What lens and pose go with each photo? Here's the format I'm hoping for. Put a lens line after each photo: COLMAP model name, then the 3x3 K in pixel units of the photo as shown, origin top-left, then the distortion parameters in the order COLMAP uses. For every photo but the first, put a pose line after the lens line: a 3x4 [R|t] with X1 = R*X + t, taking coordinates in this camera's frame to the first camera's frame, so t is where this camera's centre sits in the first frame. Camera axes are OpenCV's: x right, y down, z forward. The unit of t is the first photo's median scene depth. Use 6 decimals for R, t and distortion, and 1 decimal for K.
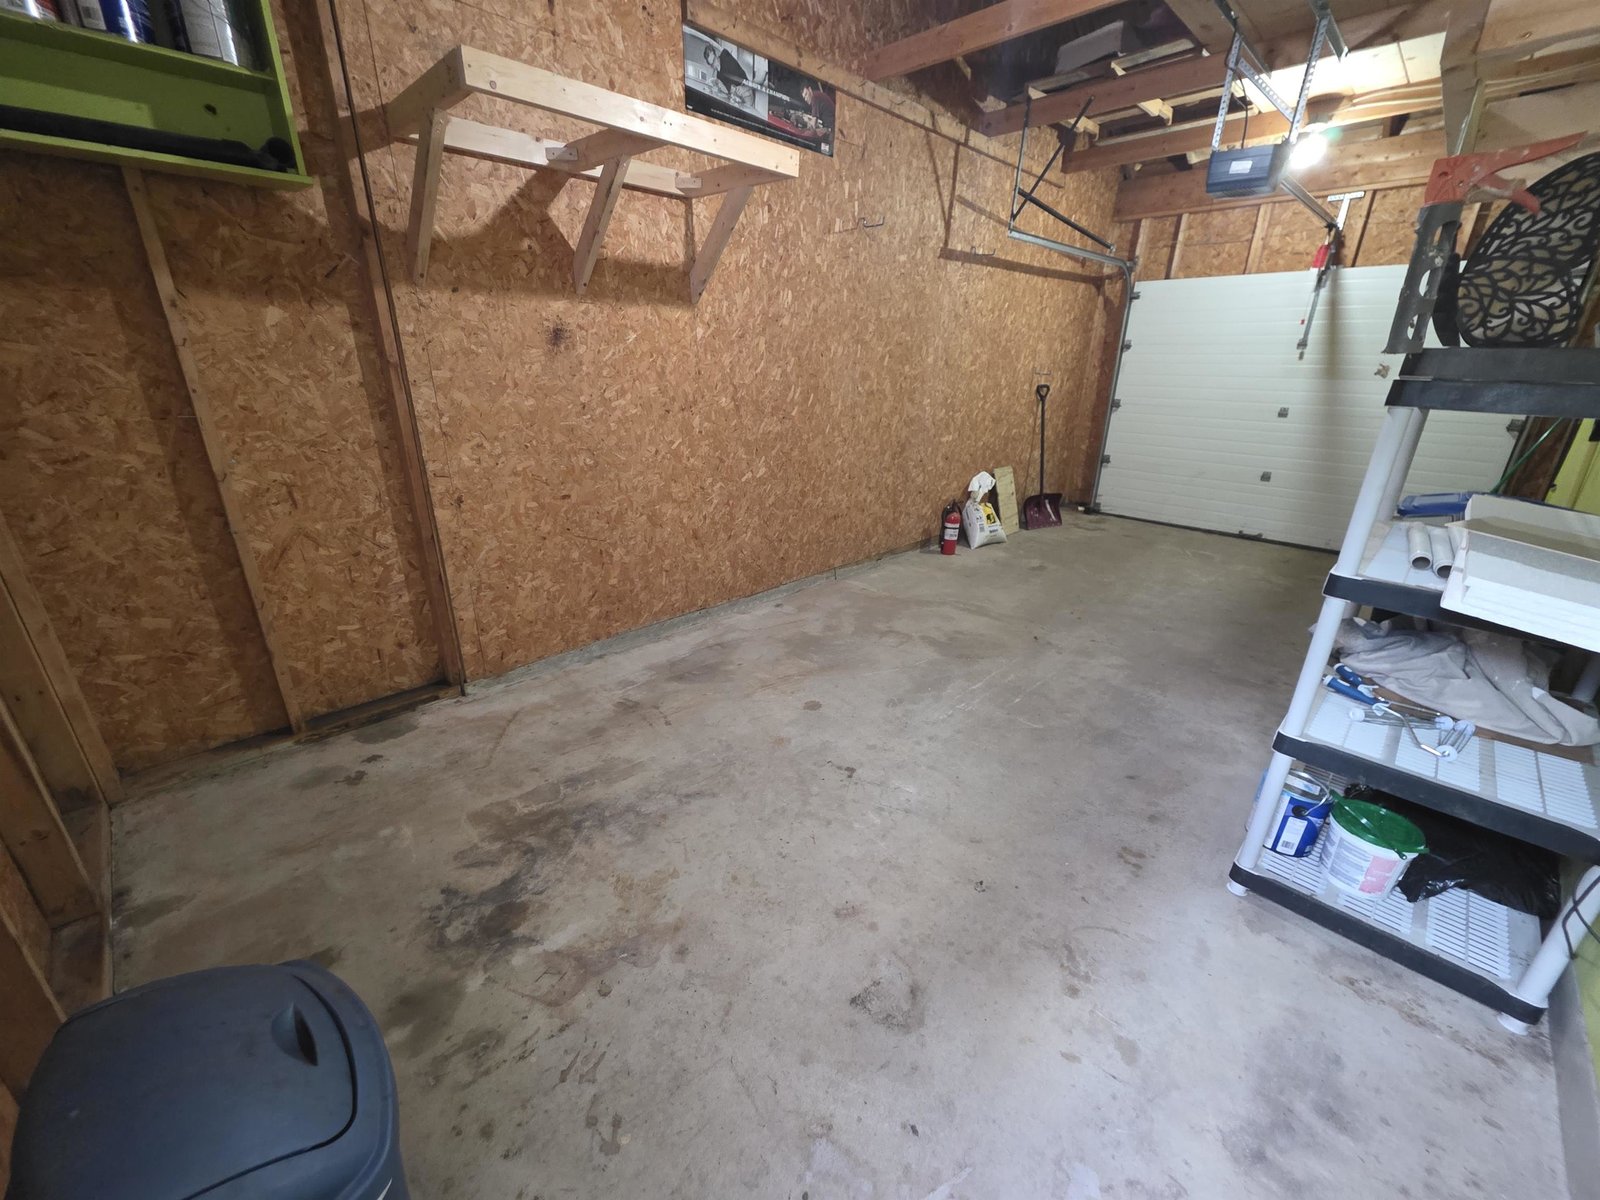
lens RADIAL K [[638.6, 0, 792.6], [0, 638.6, 597.1], [0, 0, 1]] dist [0.004043, -0.000885]
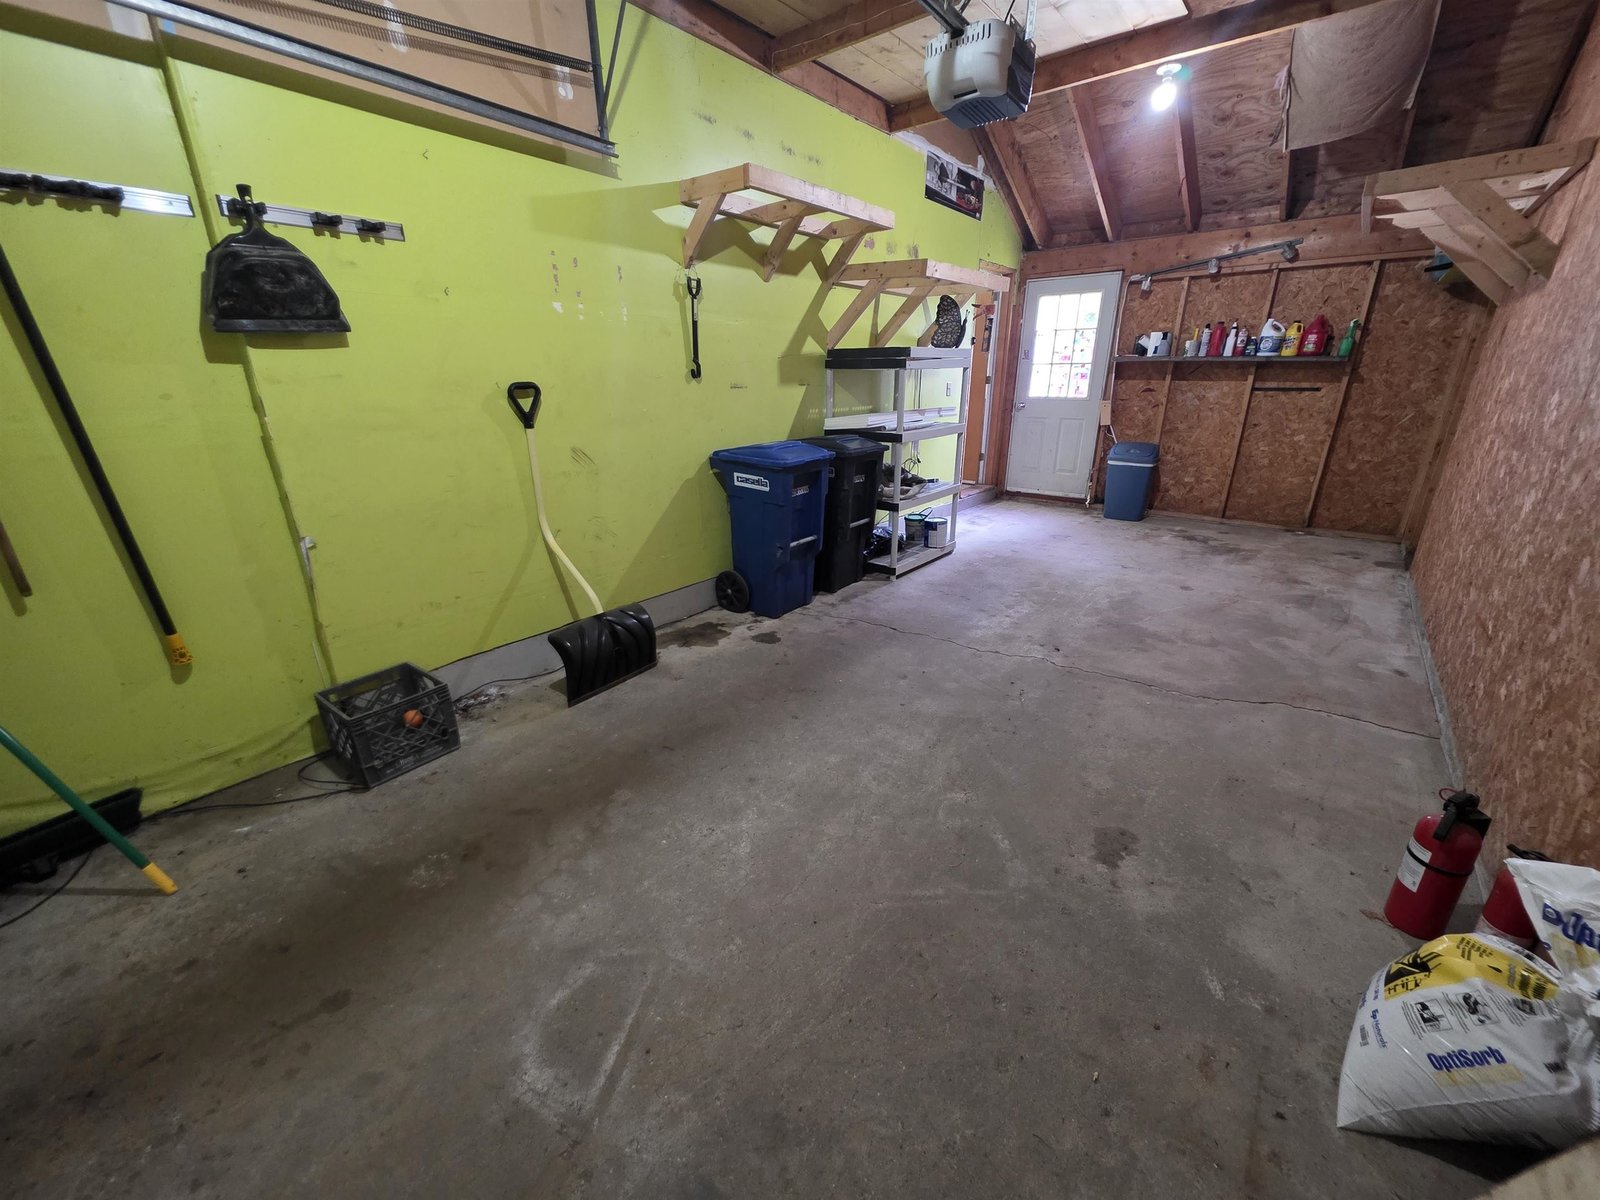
lens RADIAL K [[638.6, 0, 803.5], [0, 638.6, 604.4], [0, 0, 1]] dist [0.004043, -0.000885]
pose [[-0.993641, 0.031215, -0.108177, 0.818500], [-0.046635, 0.760406, 0.647771, -0.546534], [0.102479, 0.648697, -0.754115, 1.571338]]
